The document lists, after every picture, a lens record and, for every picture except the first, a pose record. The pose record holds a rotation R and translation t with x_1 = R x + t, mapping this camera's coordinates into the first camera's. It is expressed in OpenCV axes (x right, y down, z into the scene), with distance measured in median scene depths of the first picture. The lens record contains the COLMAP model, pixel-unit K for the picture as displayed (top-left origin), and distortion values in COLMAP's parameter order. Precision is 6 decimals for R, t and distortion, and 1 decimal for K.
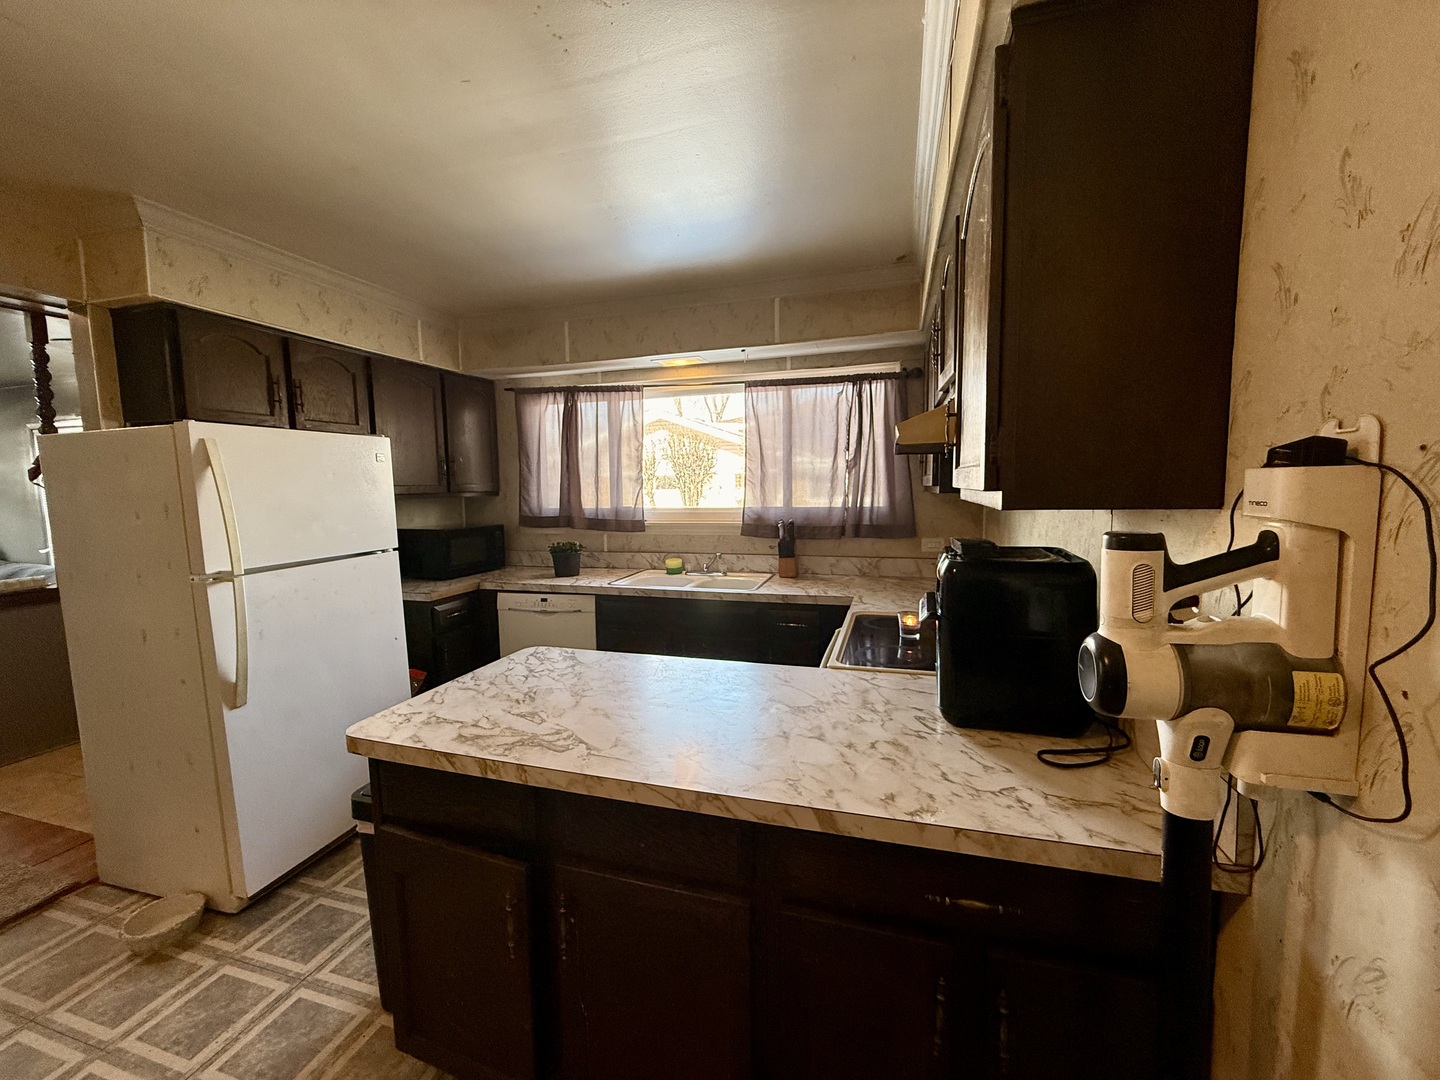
lens RADIAL K [[572.8, 0, 723.3], [0, 572.8, 538.9], [0, 0, 1]] dist [-0.002138, 0.000422]
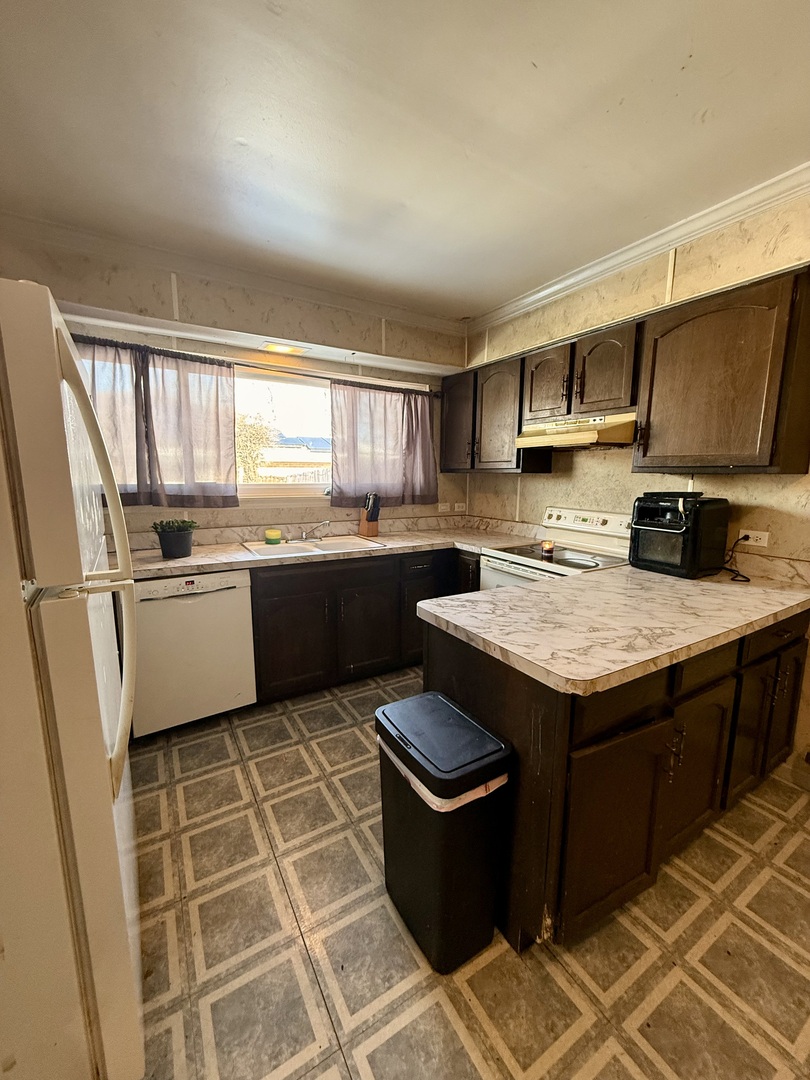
lens RADIAL K [[429.6, 0, 402.7], [0, 429.6, 535.9], [0, 0, 1]] dist [-0.002138, 0.000422]
pose [[0.671657, -0.084503, 0.736027, -0.578143], [0.049933, 0.996378, 0.068827, 0.001808], [-0.739178, -0.009476, 0.673444, 0.286259]]
